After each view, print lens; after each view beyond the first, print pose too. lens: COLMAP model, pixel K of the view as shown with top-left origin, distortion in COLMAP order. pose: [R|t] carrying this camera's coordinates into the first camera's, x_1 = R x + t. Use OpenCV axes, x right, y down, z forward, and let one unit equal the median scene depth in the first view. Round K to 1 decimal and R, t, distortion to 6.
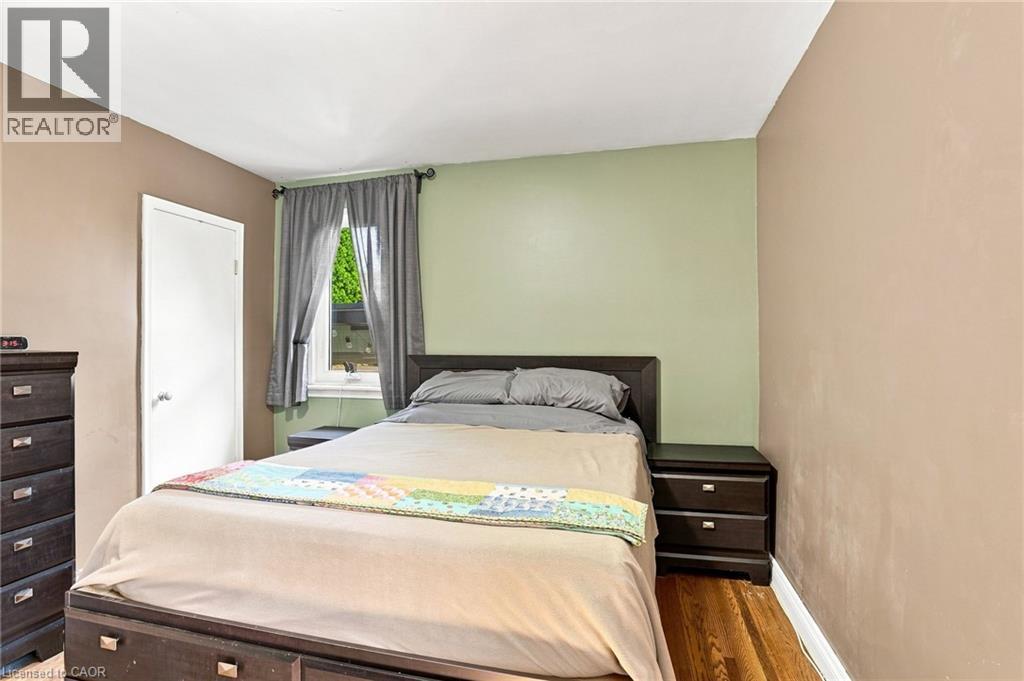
lens RADIAL K [[491.0, 0, 511.1], [0, 491.0, 336.8], [0, 0, 1]] dist [-0.045444, 0.012003]
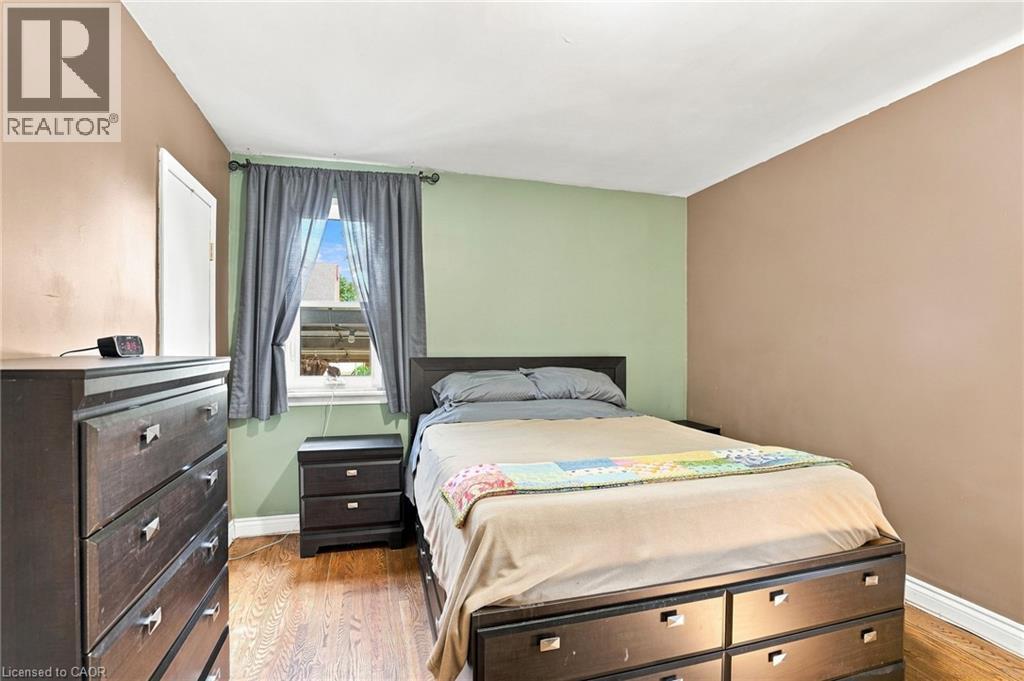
lens RADIAL K [[491.0, 0, 462.0], [0, 491.0, 345.6], [0, 0, 1]] dist [-0.045444, 0.012003]
pose [[0.870339, 0.002221, 0.492448, -0.694099], [-0.009496, 0.999880, 0.012273, -0.000161], [-0.492362, -0.015357, 0.870255, 0.094002]]
